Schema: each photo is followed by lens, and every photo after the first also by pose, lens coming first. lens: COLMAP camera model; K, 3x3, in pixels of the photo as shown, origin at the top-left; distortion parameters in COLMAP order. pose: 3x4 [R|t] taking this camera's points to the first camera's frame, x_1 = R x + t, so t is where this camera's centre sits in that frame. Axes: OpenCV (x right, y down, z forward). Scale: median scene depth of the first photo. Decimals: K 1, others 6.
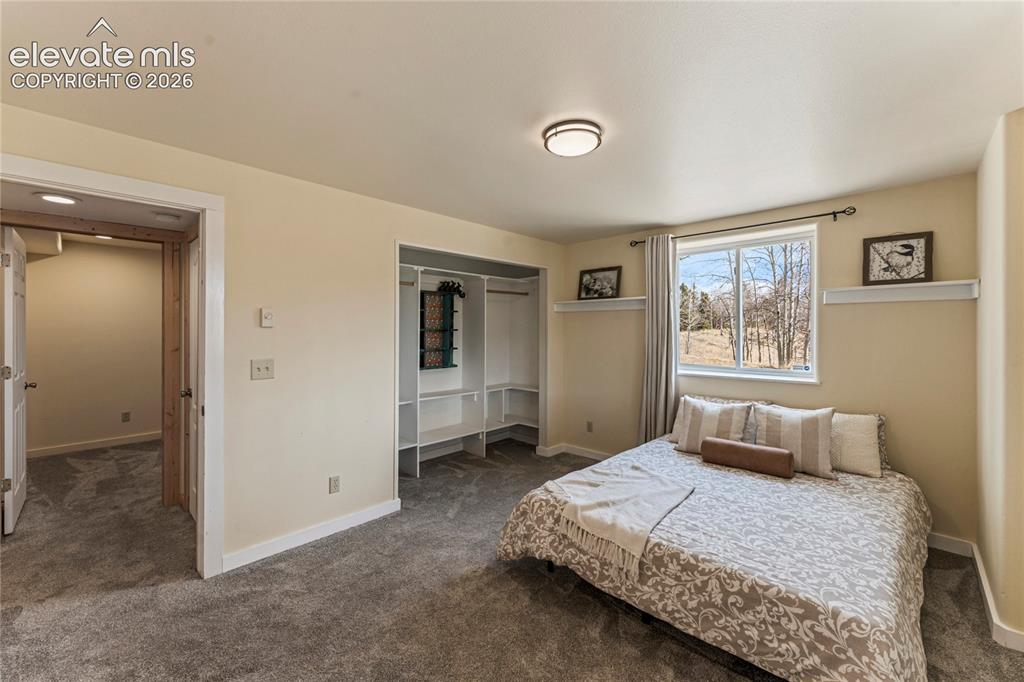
lens RADIAL K [[407.2, 0, 511.2], [0, 407.2, 333.3], [0, 0, 1]] dist [0.000104, -0.000270]
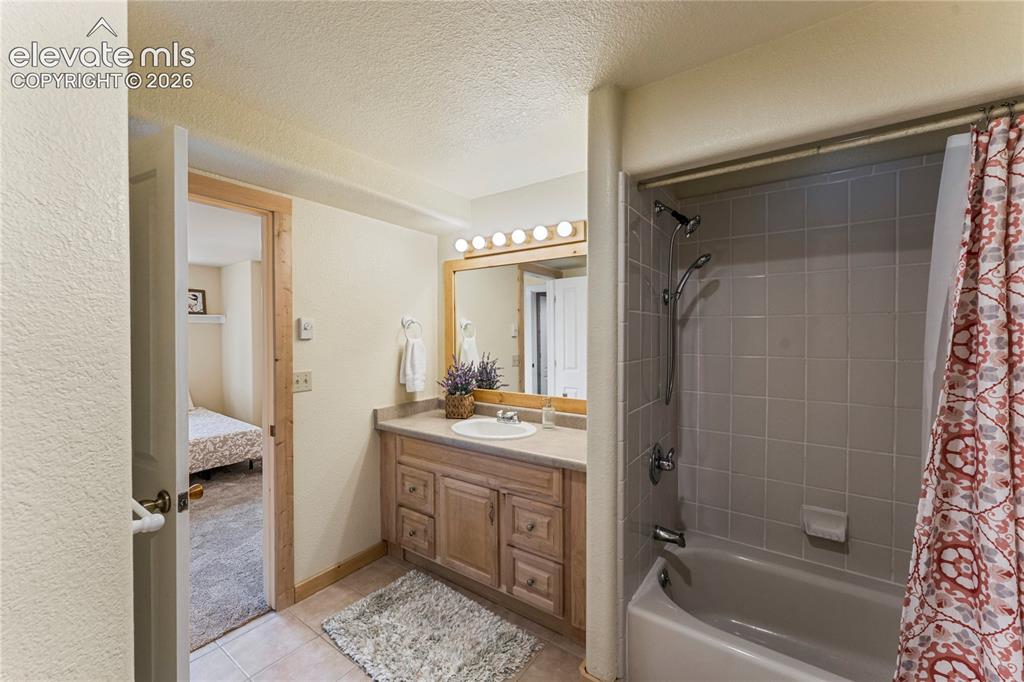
lens RADIAL K [[407.2, 0, 510.5], [0, 407.2, 344.0], [0, 0, 1]] dist [0.000104, -0.000270]
pose [[-0.148480, -0.016918, 0.988771, -1.322367], [0.007563, 0.999805, 0.018242, -0.000854], [-0.988887, 0.010187, -0.148323, -0.250349]]
